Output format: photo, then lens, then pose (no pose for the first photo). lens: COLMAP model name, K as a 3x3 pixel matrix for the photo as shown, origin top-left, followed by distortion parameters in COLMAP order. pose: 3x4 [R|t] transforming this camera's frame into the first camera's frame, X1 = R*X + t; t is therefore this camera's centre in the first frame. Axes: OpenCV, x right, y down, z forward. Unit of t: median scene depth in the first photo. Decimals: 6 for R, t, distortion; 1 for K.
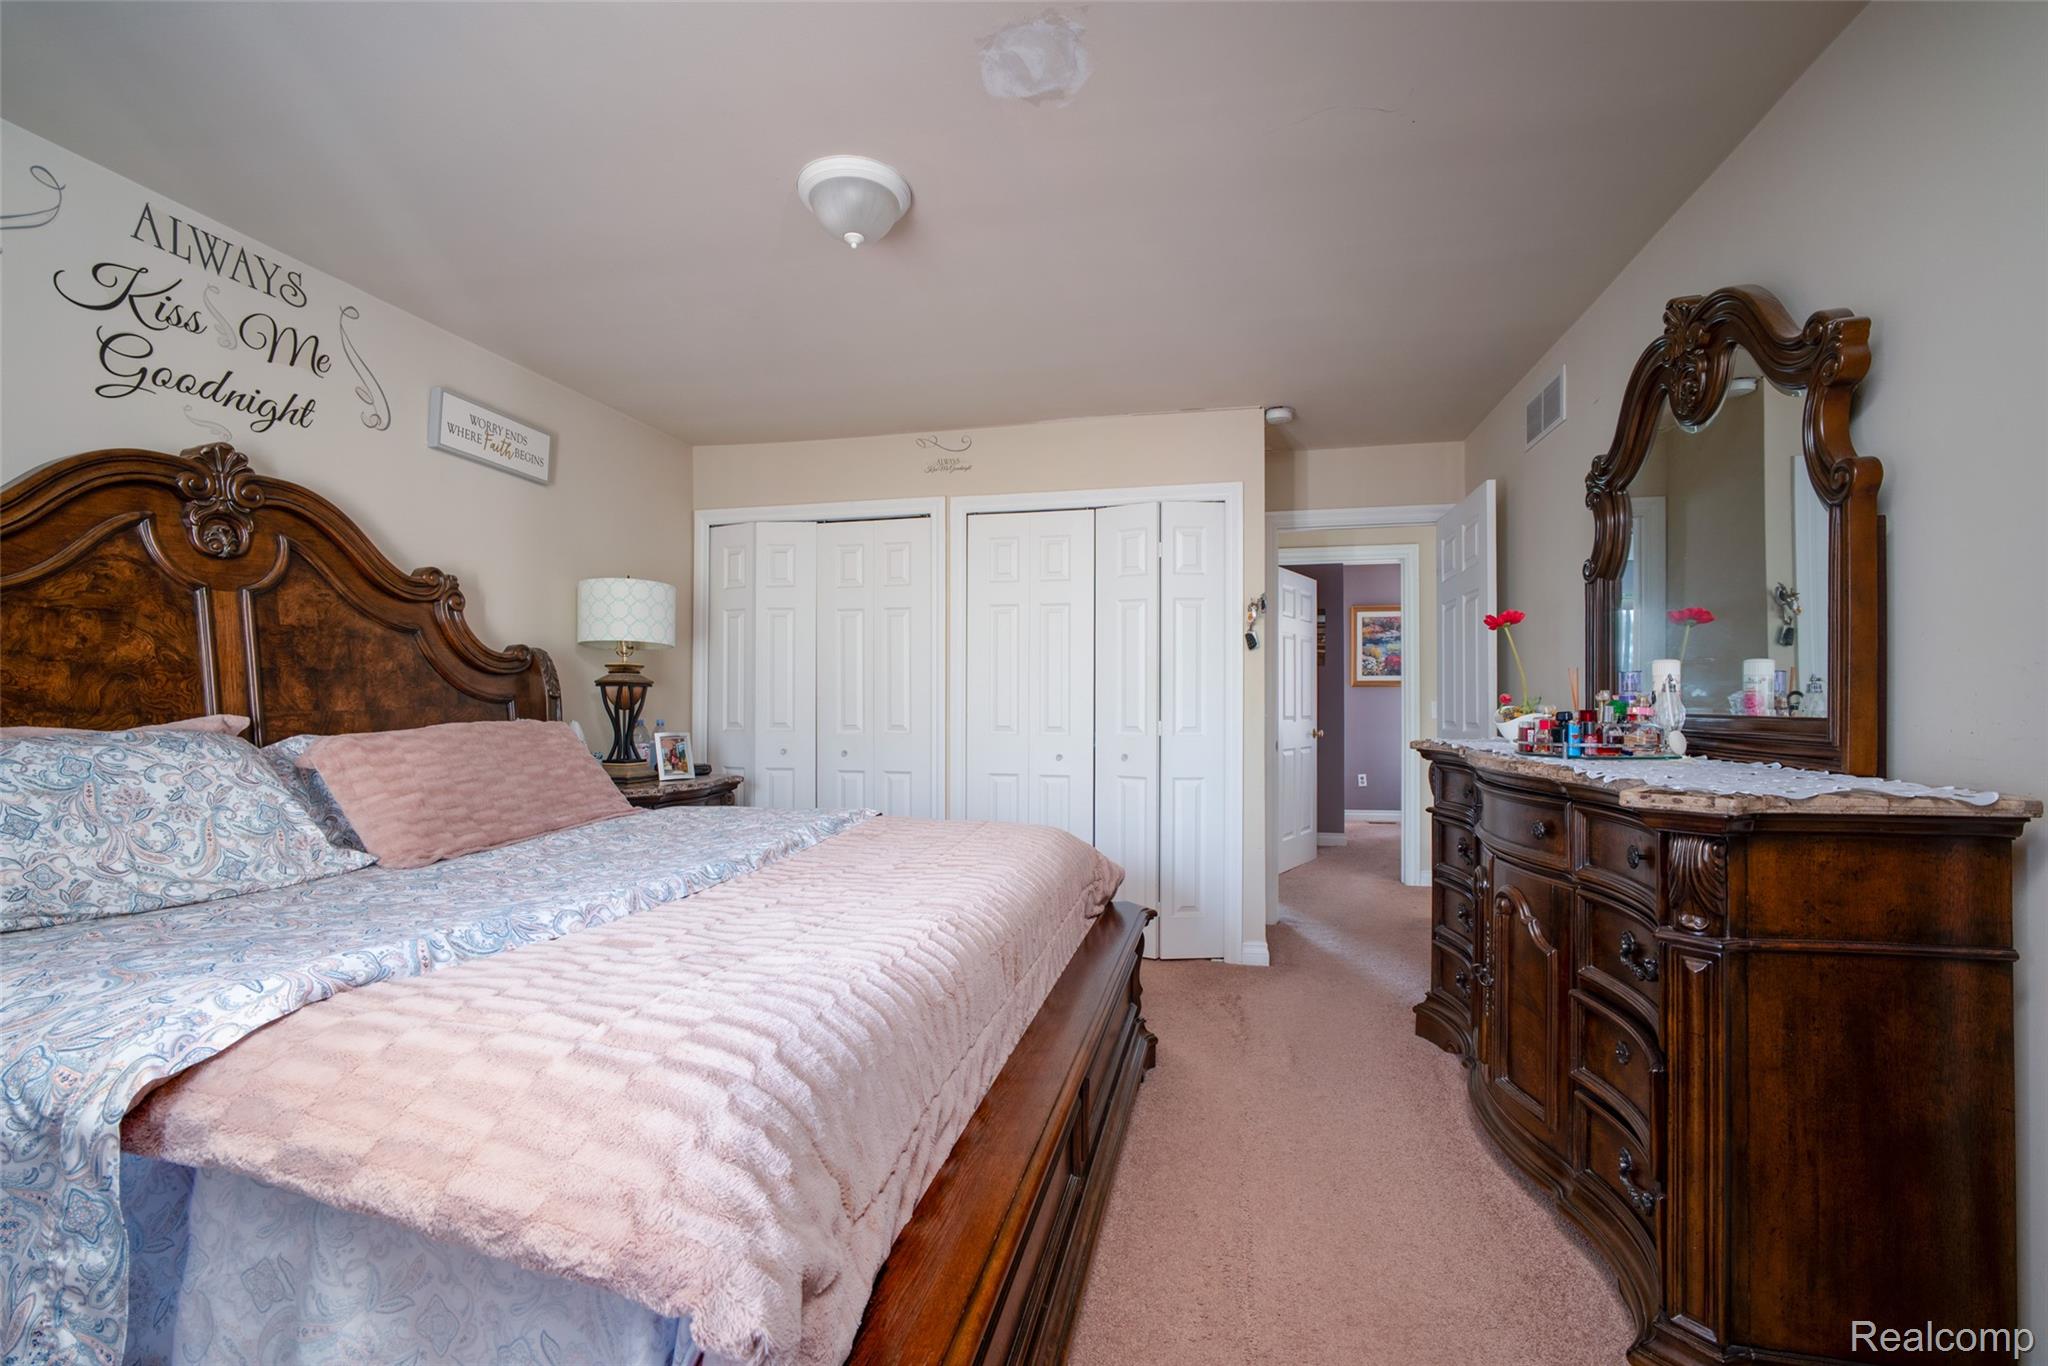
lens RADIAL K [[876.5, 0, 1002.4], [0, 876.5, 684.4], [0, 0, 1]] dist [-0.024831, 0.012745]
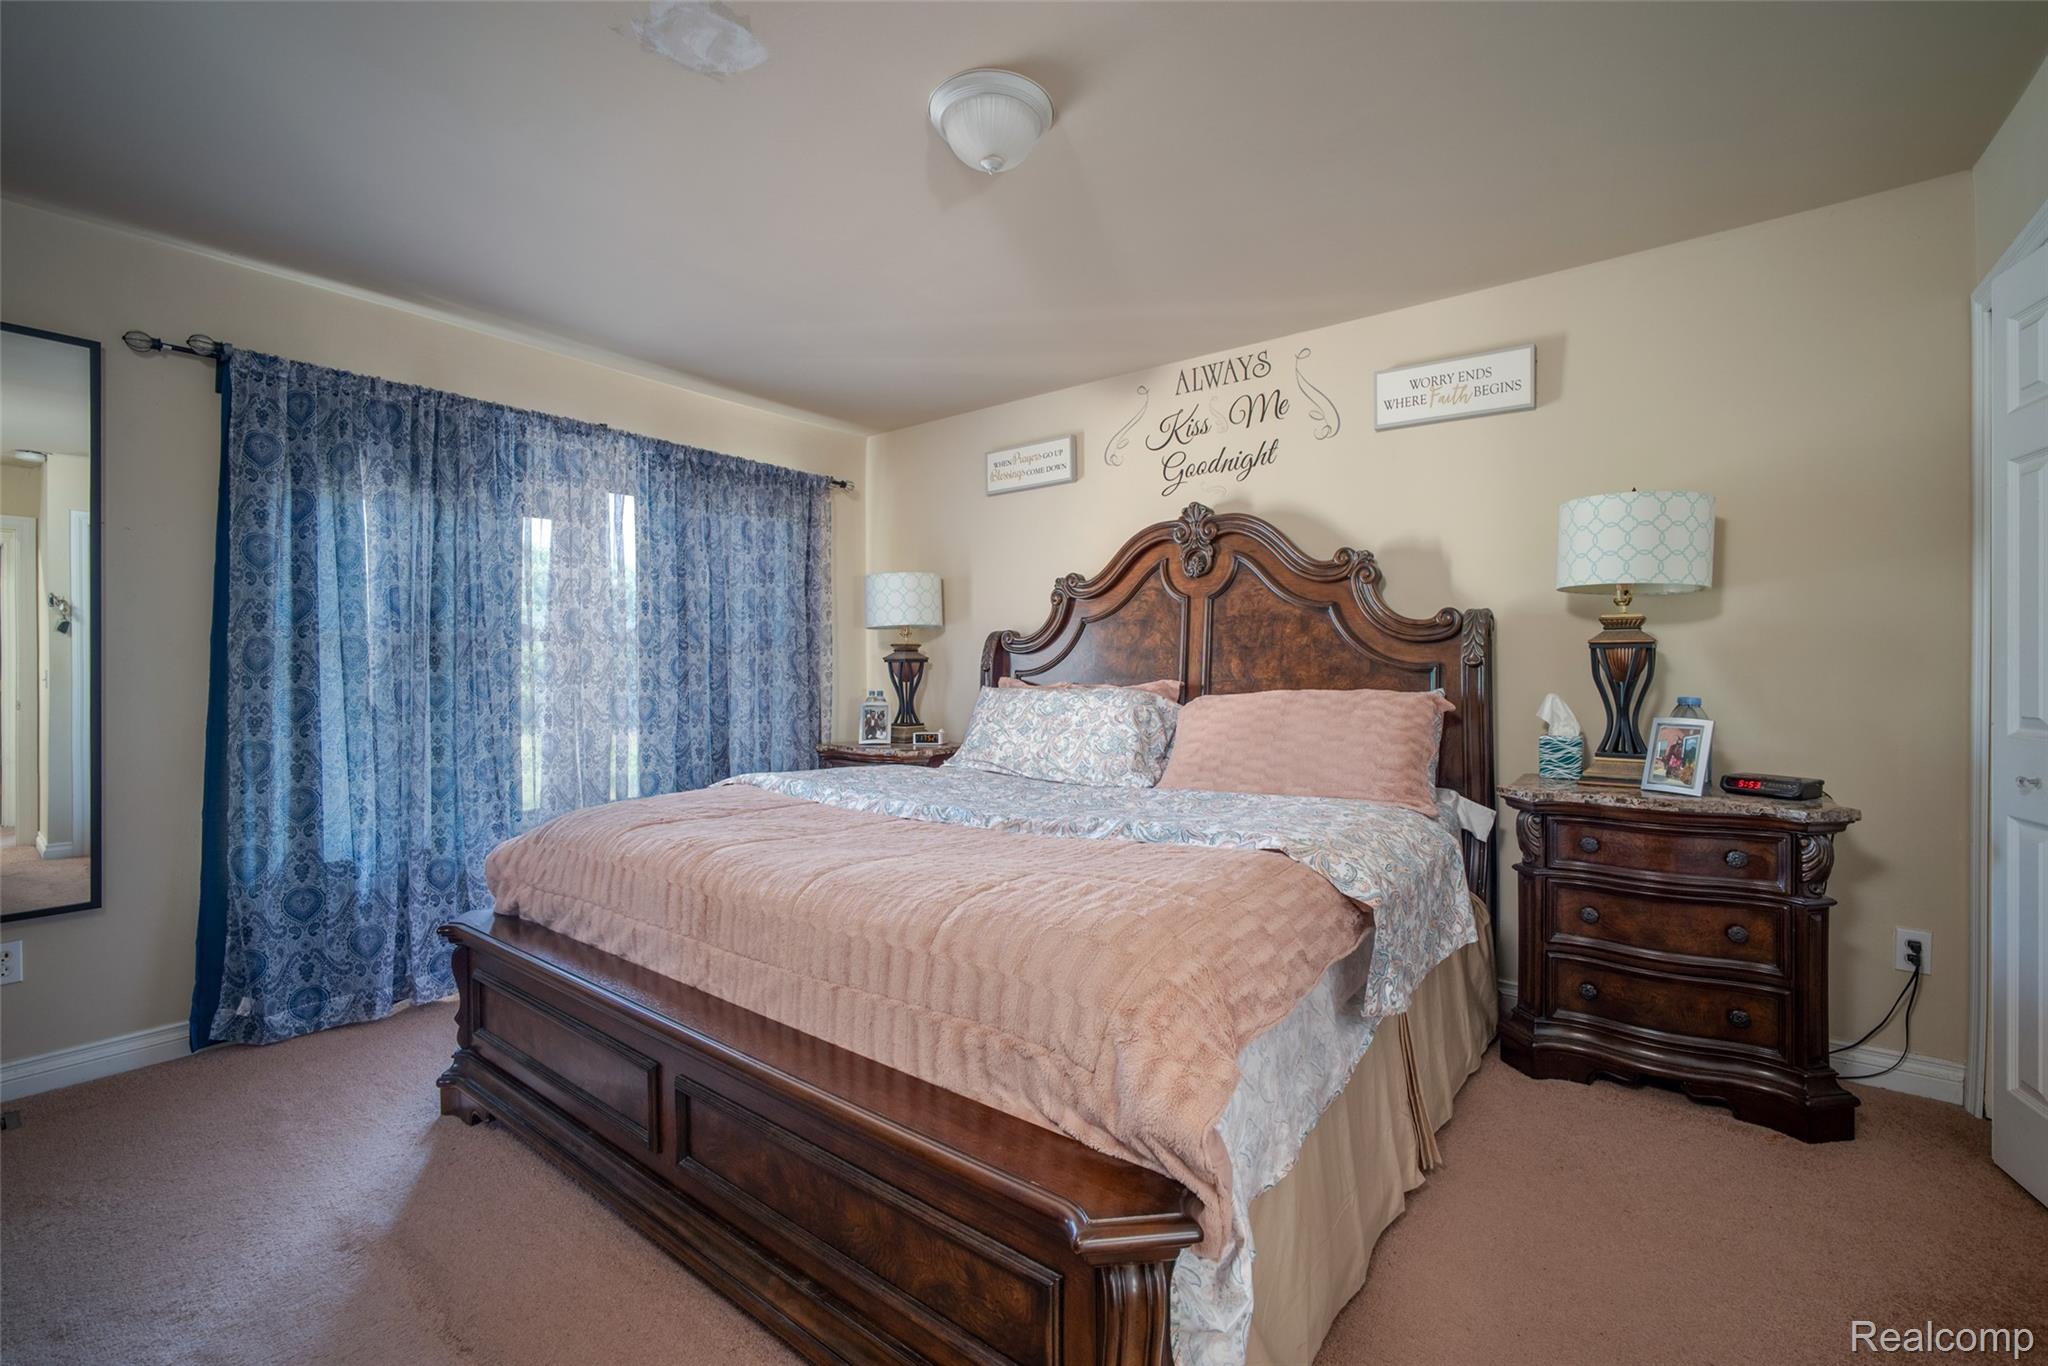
lens RADIAL K [[840.3, 0, 1024.0], [0, 840.3, 683.0], [0, 0, 1]] dist [-0.050721, 0.000049]
pose [[-0.395962, 0.015531, -0.918135, 0.532354], [0.022579, 0.999719, 0.007174, 0.020968], [0.917989, -0.017890, -0.396202, 1.193738]]
